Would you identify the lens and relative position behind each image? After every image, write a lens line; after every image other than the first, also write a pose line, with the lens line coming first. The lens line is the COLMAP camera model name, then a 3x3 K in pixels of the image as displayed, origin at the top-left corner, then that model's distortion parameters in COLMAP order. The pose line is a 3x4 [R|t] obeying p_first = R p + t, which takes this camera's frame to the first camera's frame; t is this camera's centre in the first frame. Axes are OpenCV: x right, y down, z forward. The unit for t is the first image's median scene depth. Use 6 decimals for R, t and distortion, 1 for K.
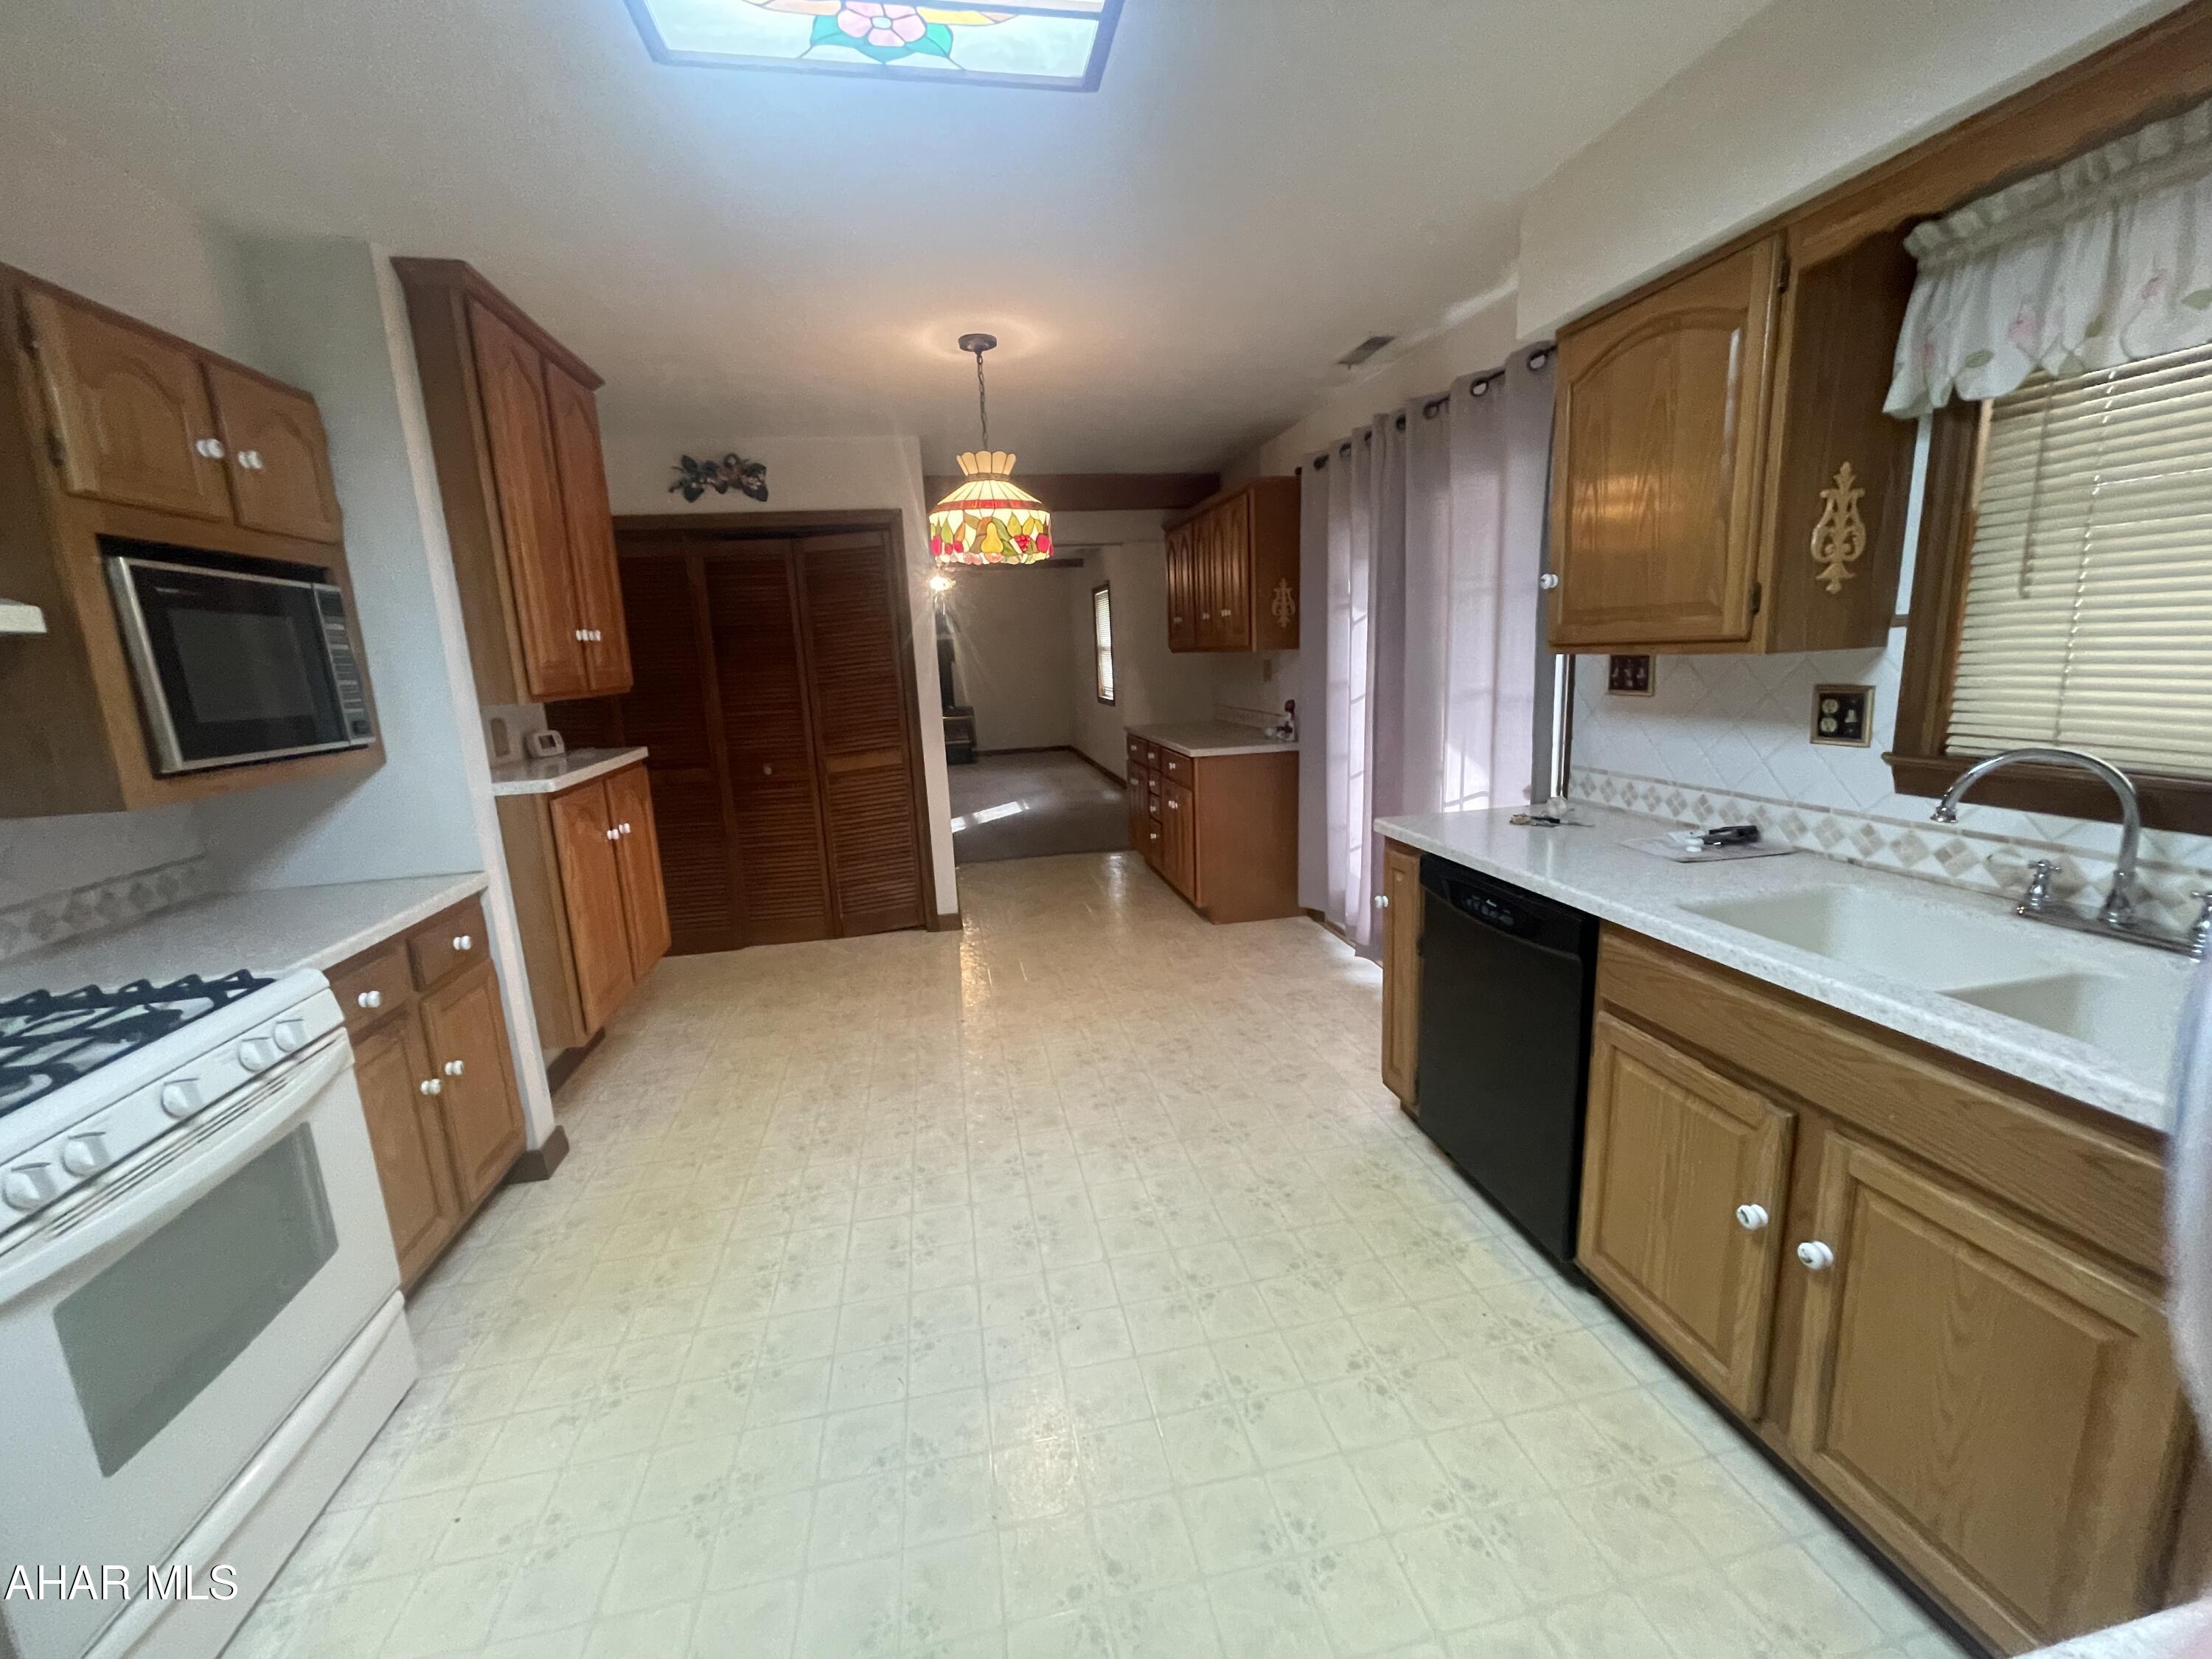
lens RADIAL K [[898.5, 0, 1109.0], [0, 898.5, 828.1], [0, 0, 1]] dist [0.002065, -0.000963]
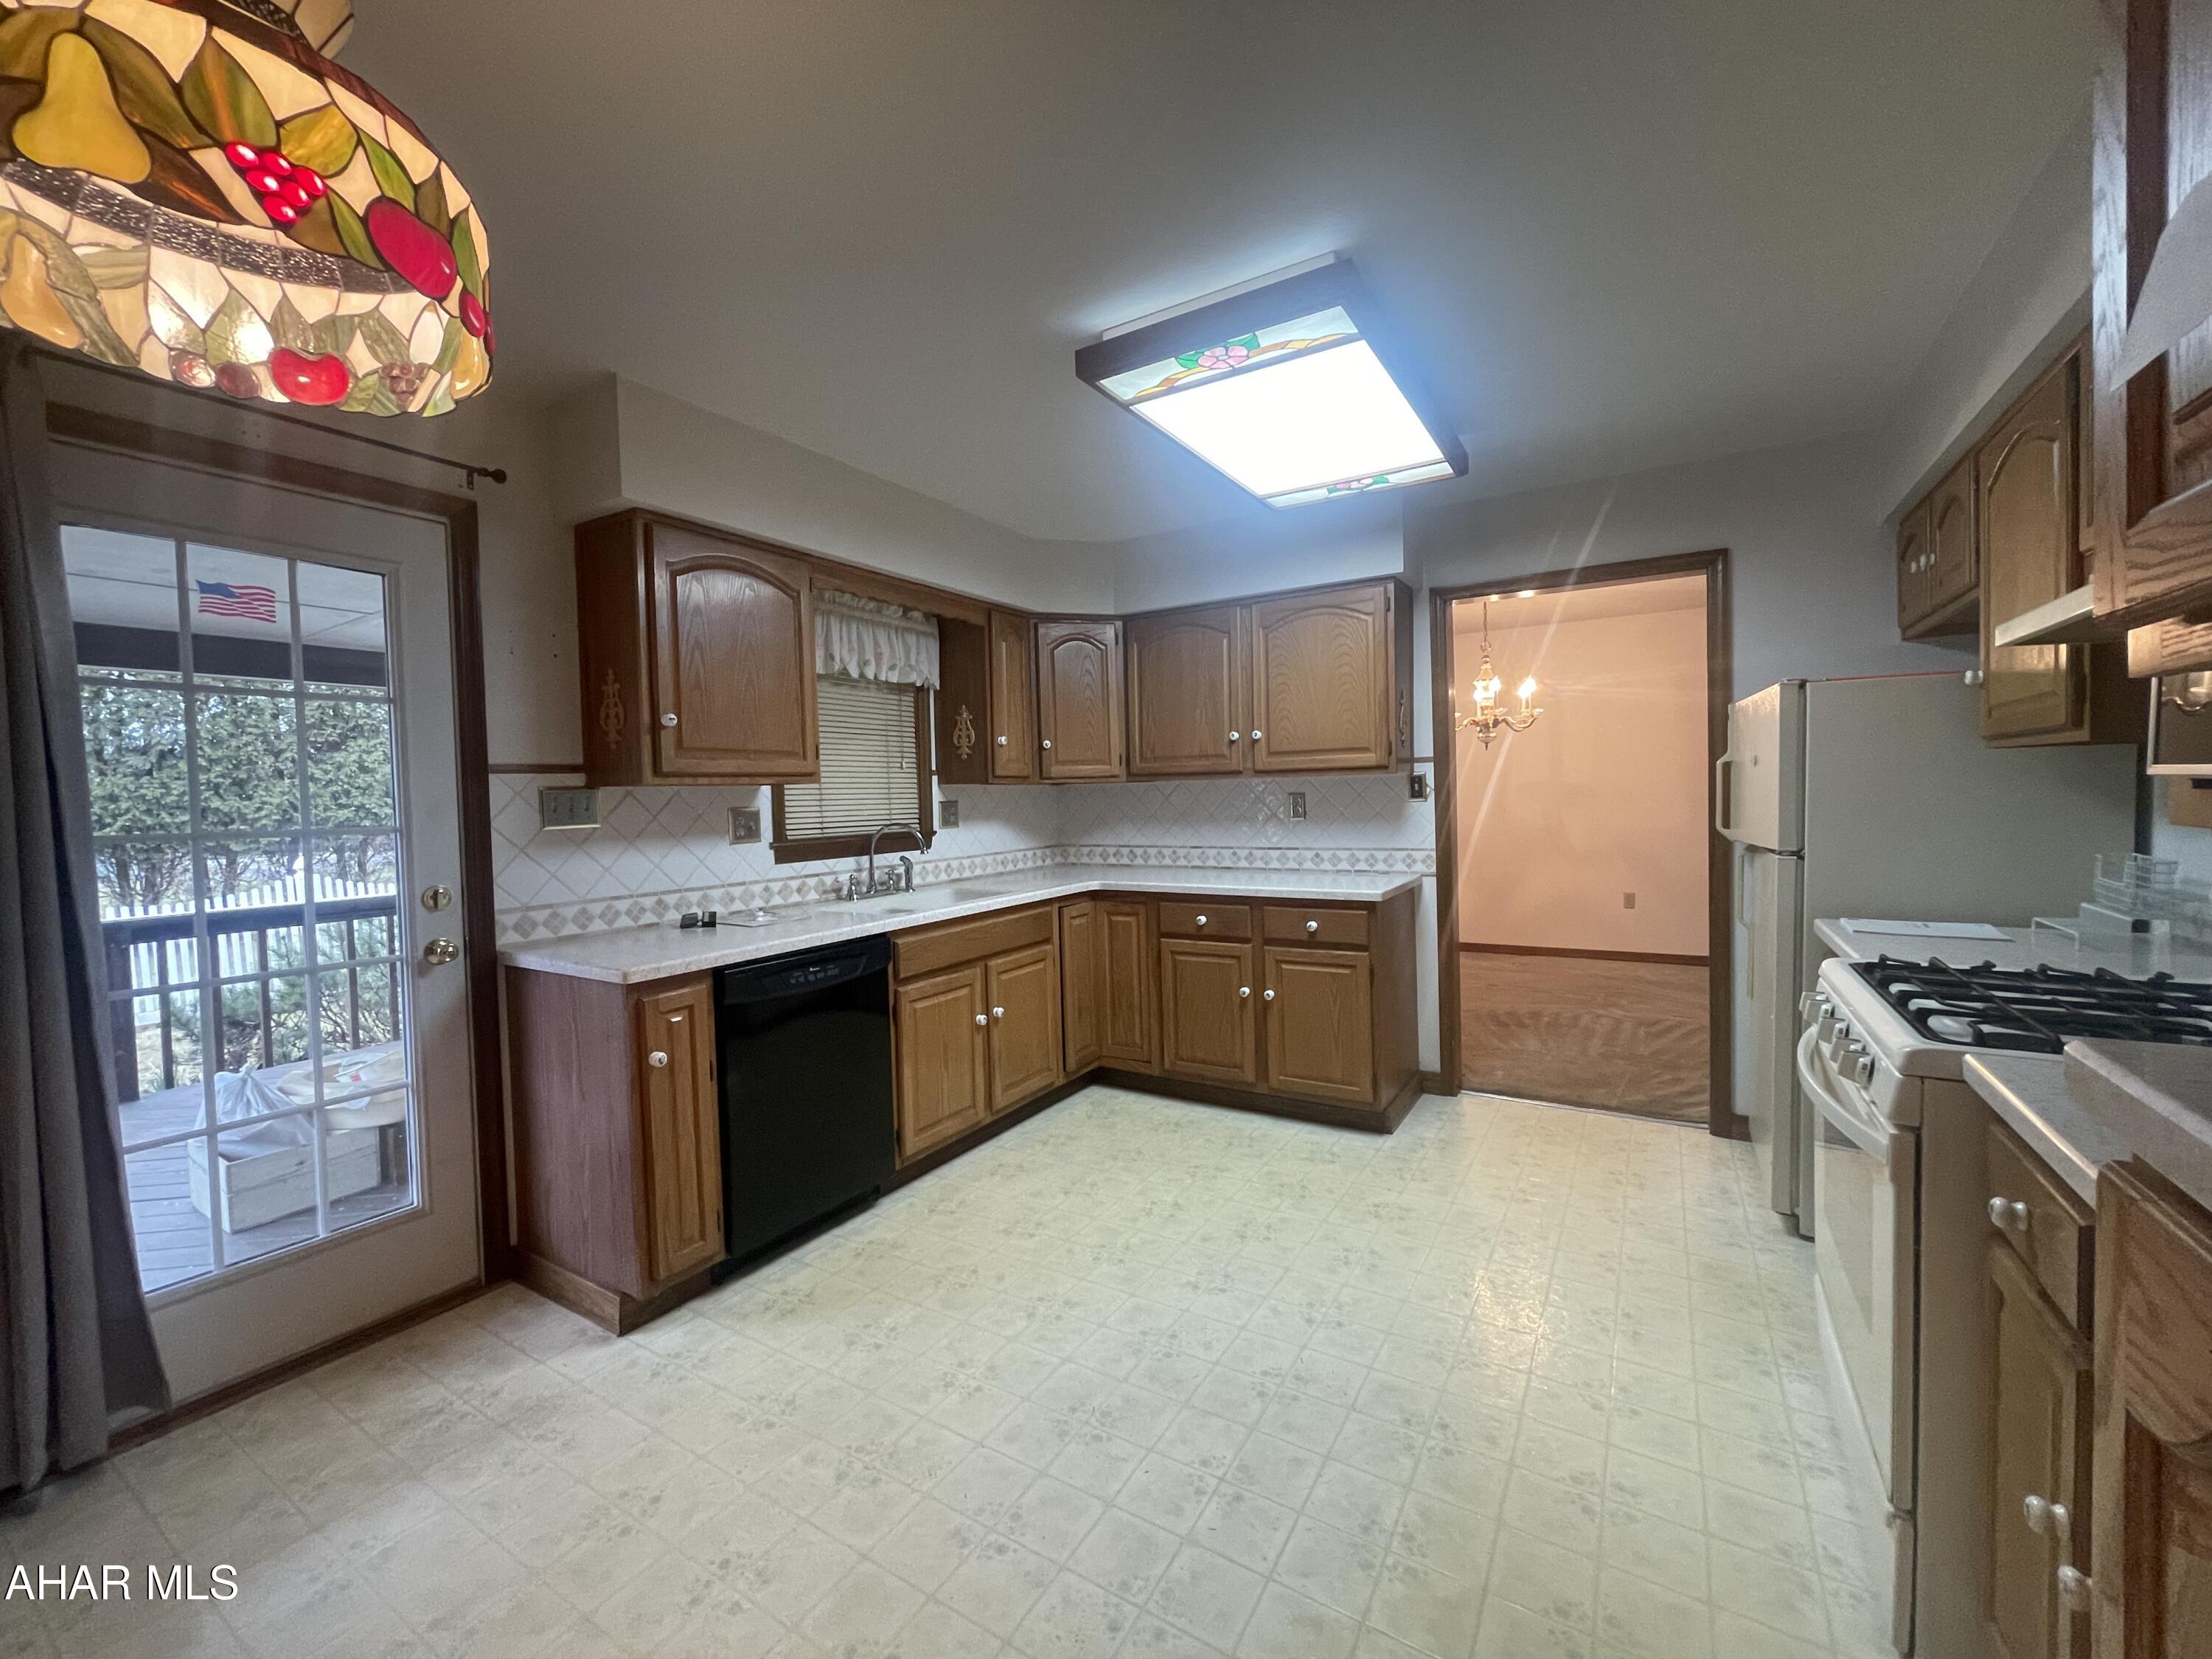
lens RADIAL K [[898.5, 0, 1108.4], [0, 898.5, 826.4], [0, 0, 1]] dist [0.002065, -0.000963]
pose [[-0.731830, 0.039203, 0.680359, -0.833709], [0.192755, 0.969485, 0.151474, -0.249814], [-0.653659, 0.241996, -0.717055, 1.774186]]
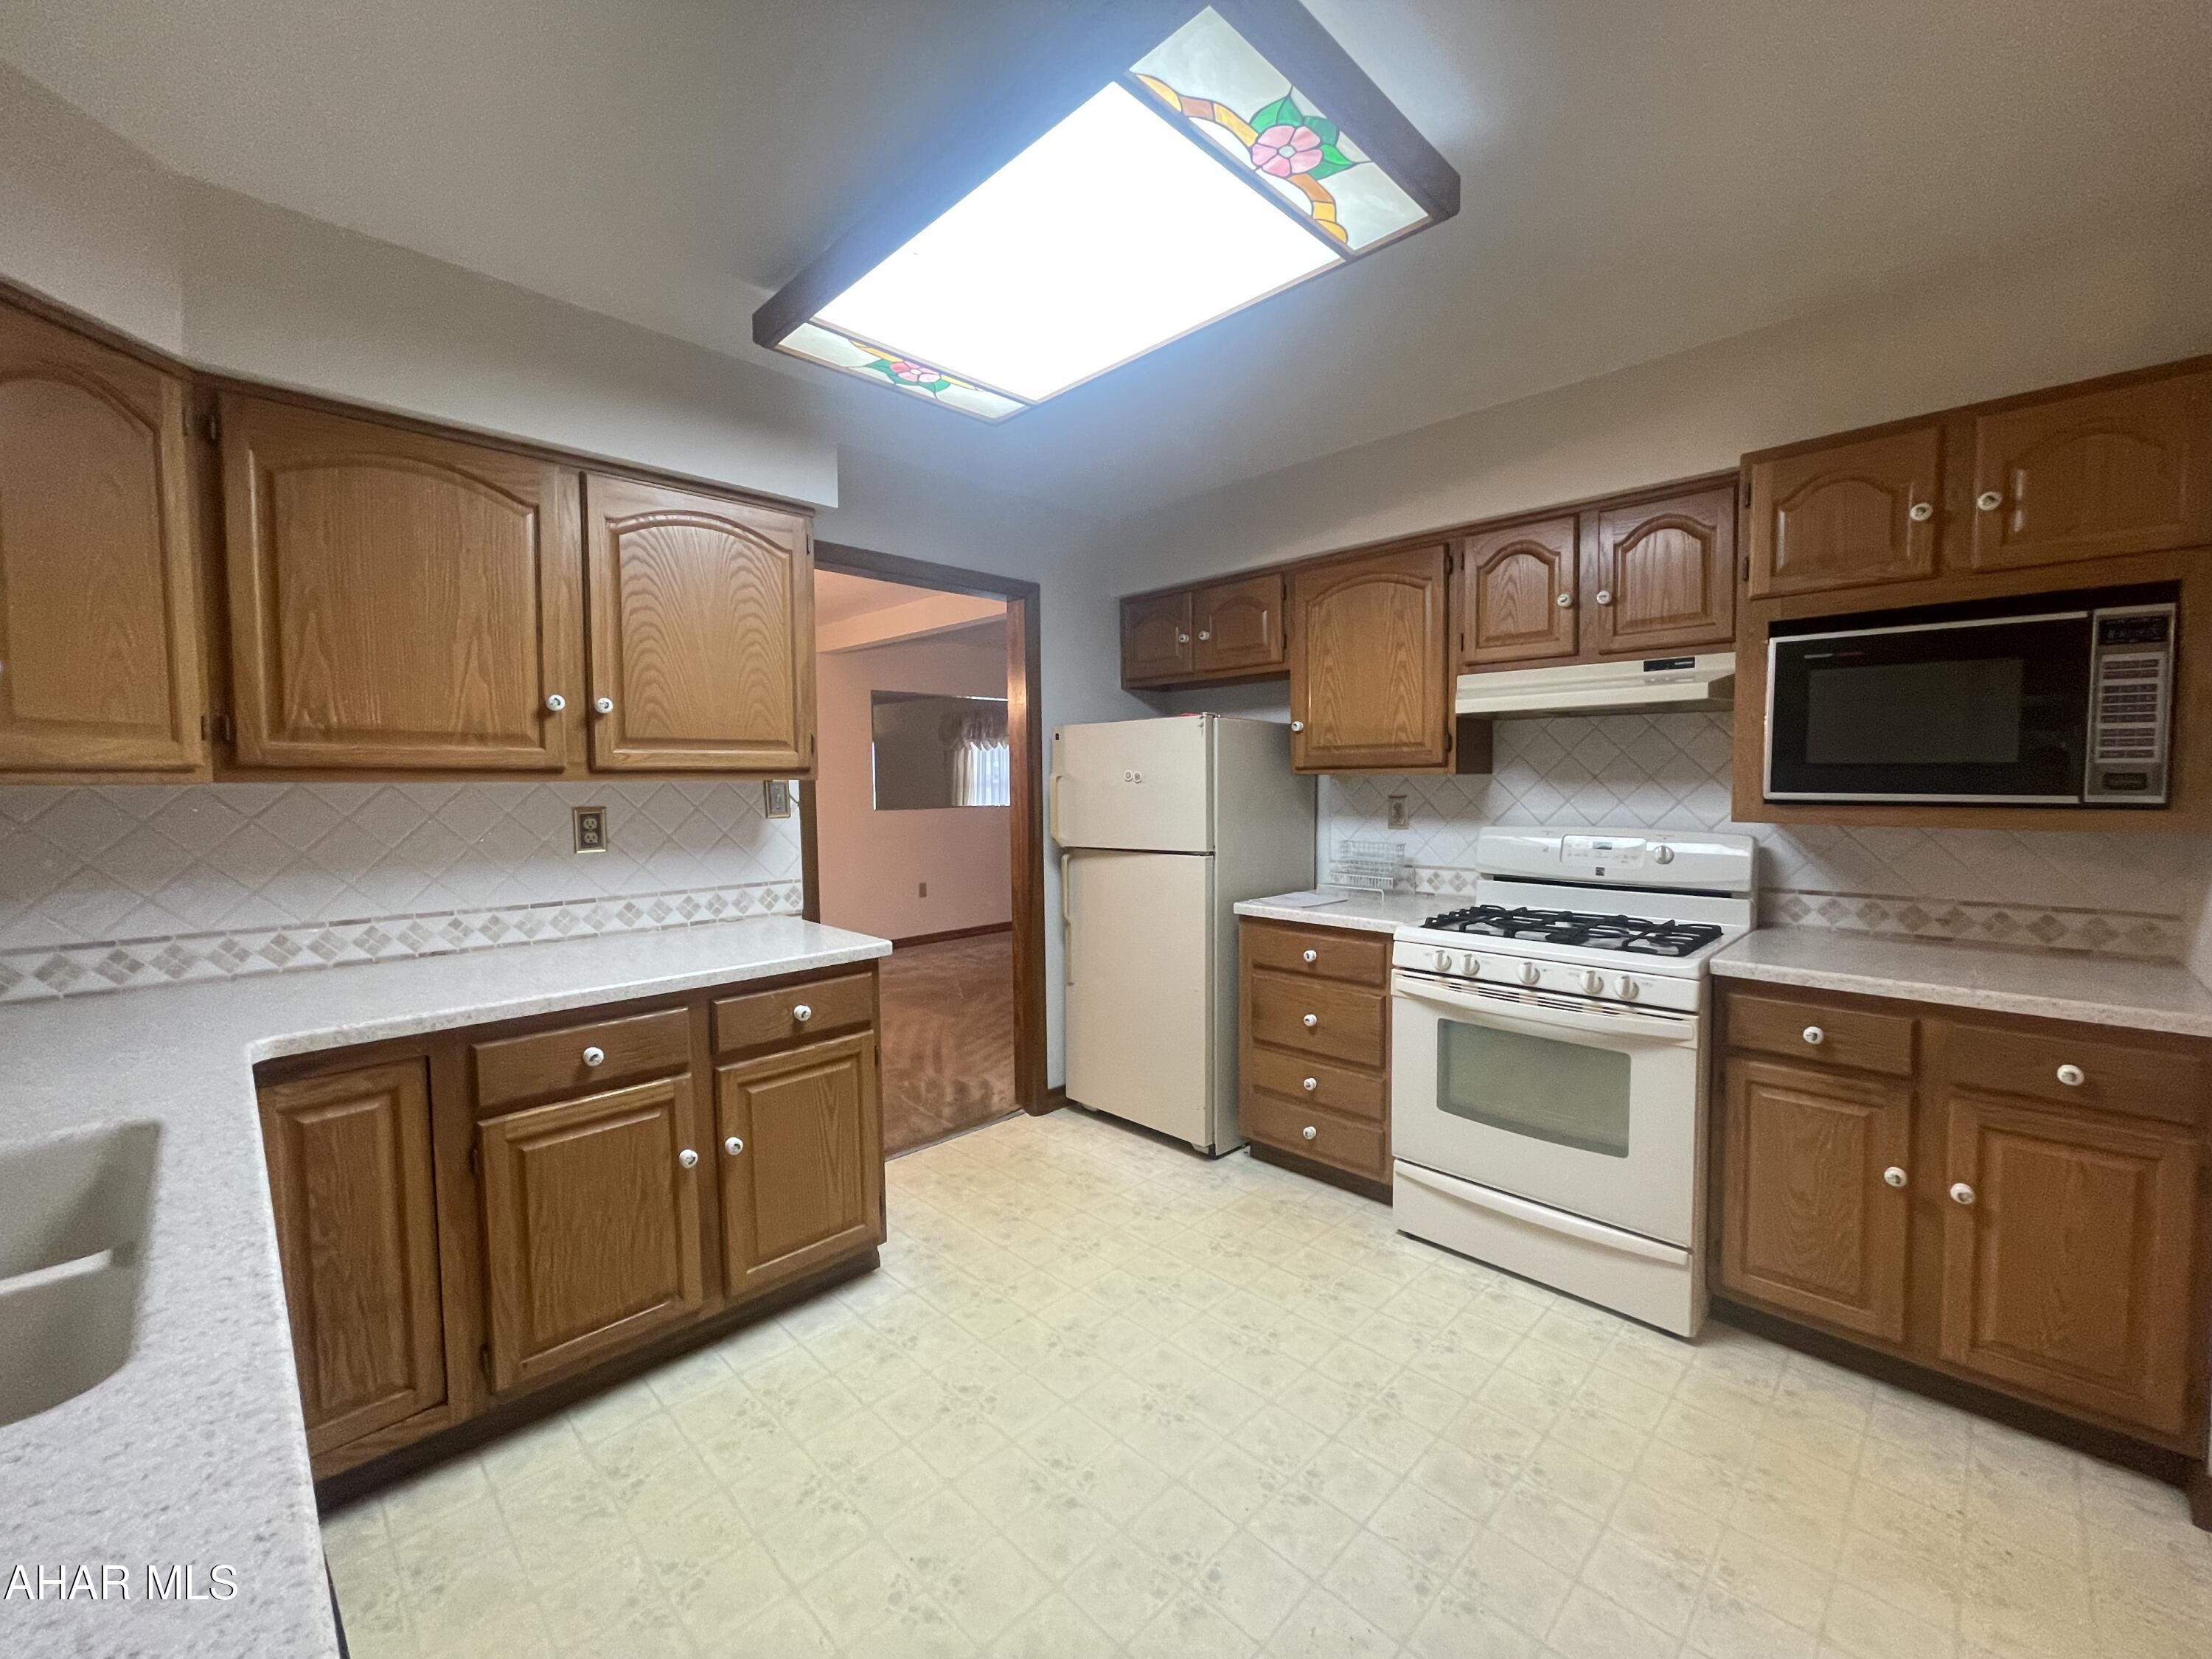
lens RADIAL K [[898.5, 0, 1103.6], [0, 898.5, 822.3], [0, 0, 1]] dist [0.002065, -0.000963]
pose [[-0.826976, 0.080447, -0.556452, 0.426810], [-0.064591, 0.969564, 0.236165, -0.246256], [0.558514, 0.231245, -0.796610, 1.354166]]
